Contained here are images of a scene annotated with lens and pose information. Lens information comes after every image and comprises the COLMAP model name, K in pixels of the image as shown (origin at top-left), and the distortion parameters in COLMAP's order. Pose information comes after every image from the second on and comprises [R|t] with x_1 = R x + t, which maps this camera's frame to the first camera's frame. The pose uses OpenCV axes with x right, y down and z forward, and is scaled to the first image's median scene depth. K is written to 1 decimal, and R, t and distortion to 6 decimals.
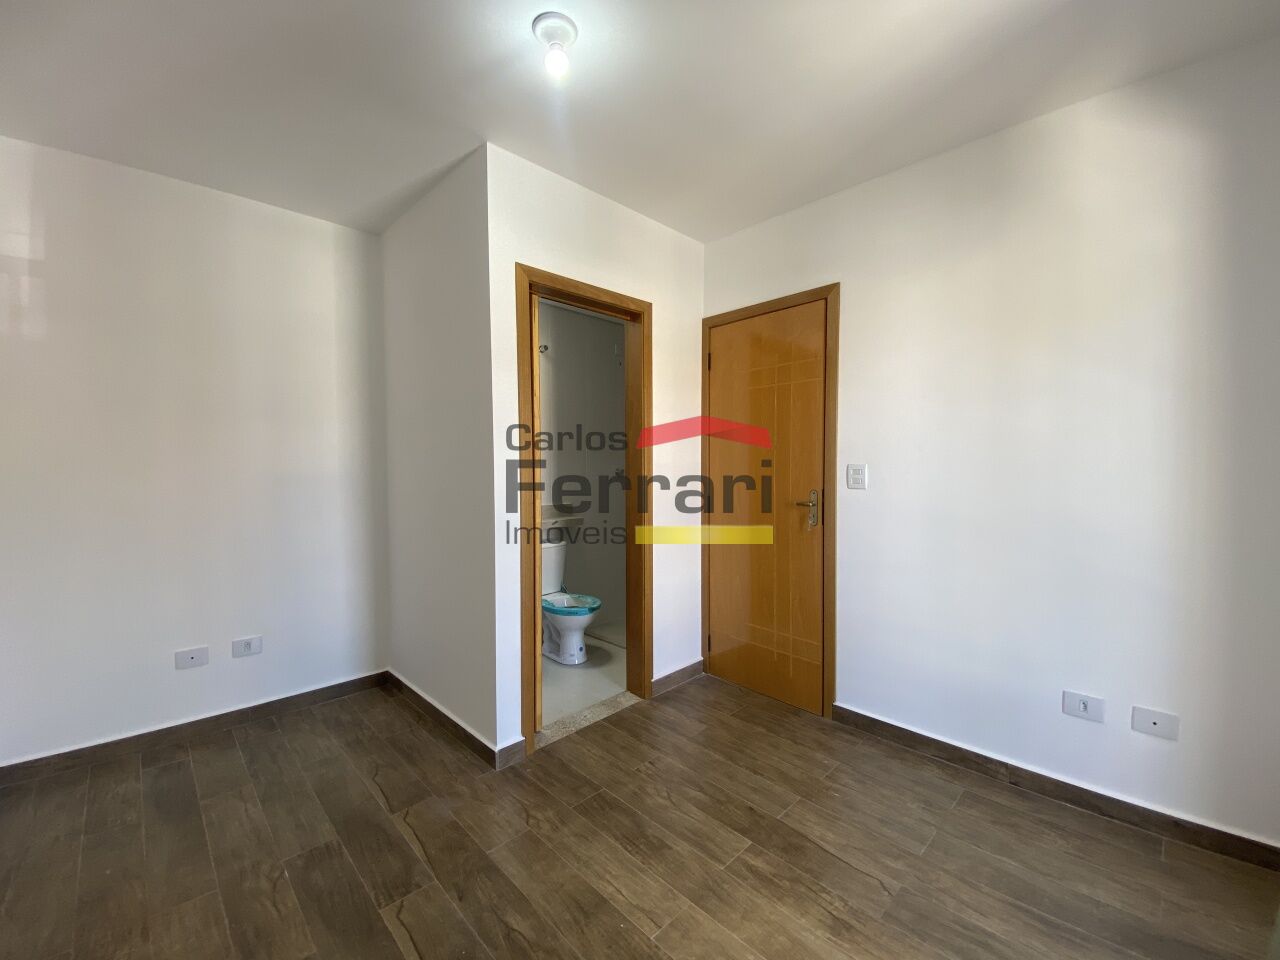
lens RADIAL K [[524.8, 0, 643.0], [0, 524.8, 474.6], [0, 0, 1]] dist [0.007574, -0.002098]
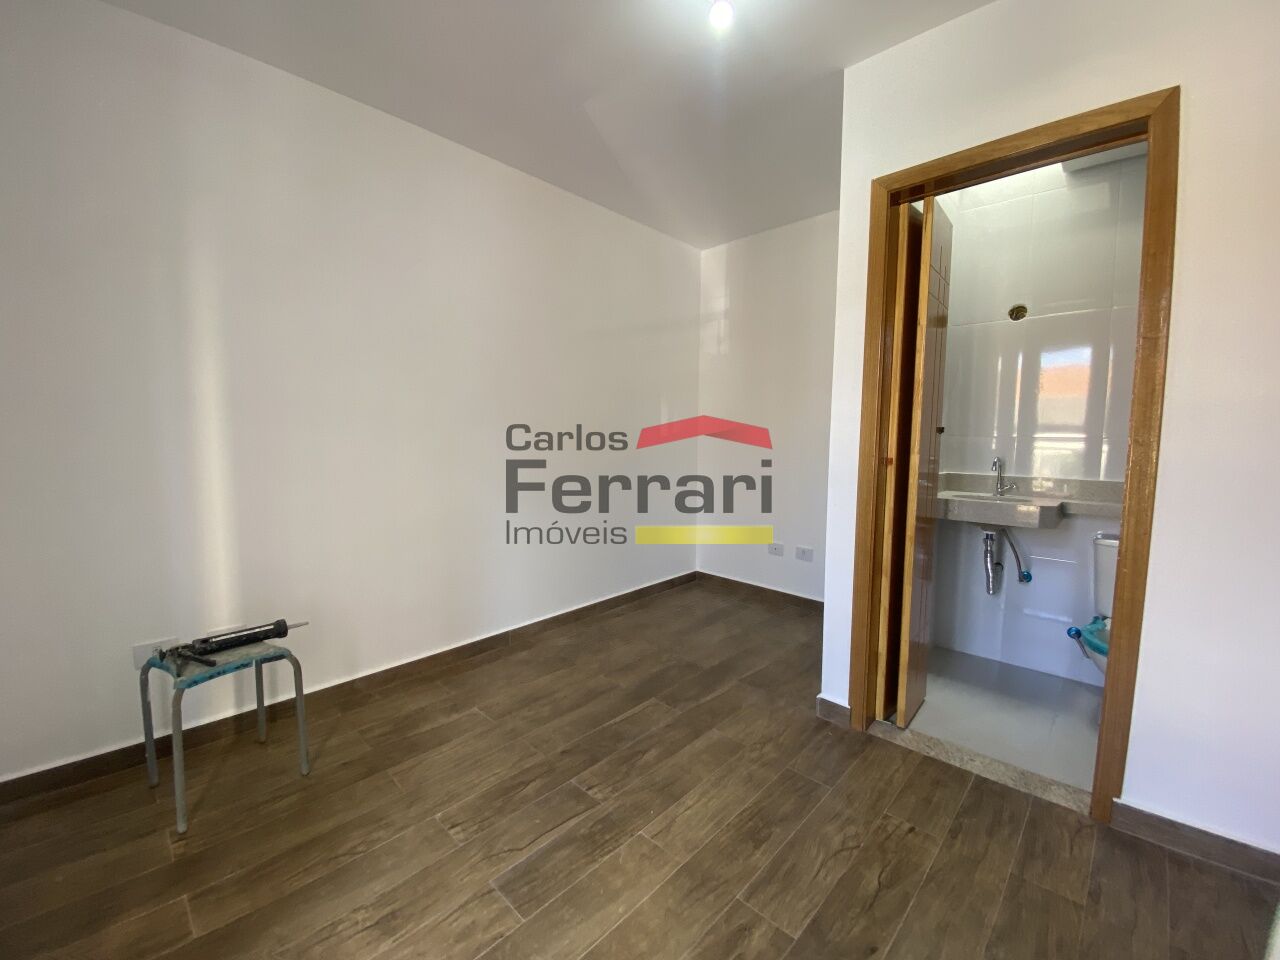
lens RADIAL K [[524.8, 0, 645.3], [0, 524.8, 478.4], [0, 0, 1]] dist [0.007574, -0.002098]
pose [[0.045076, 0.089366, -0.994978, 0.833952], [-0.040764, 0.995326, 0.087550, 0.039983], [0.998152, 0.036613, 0.048509, 0.744164]]
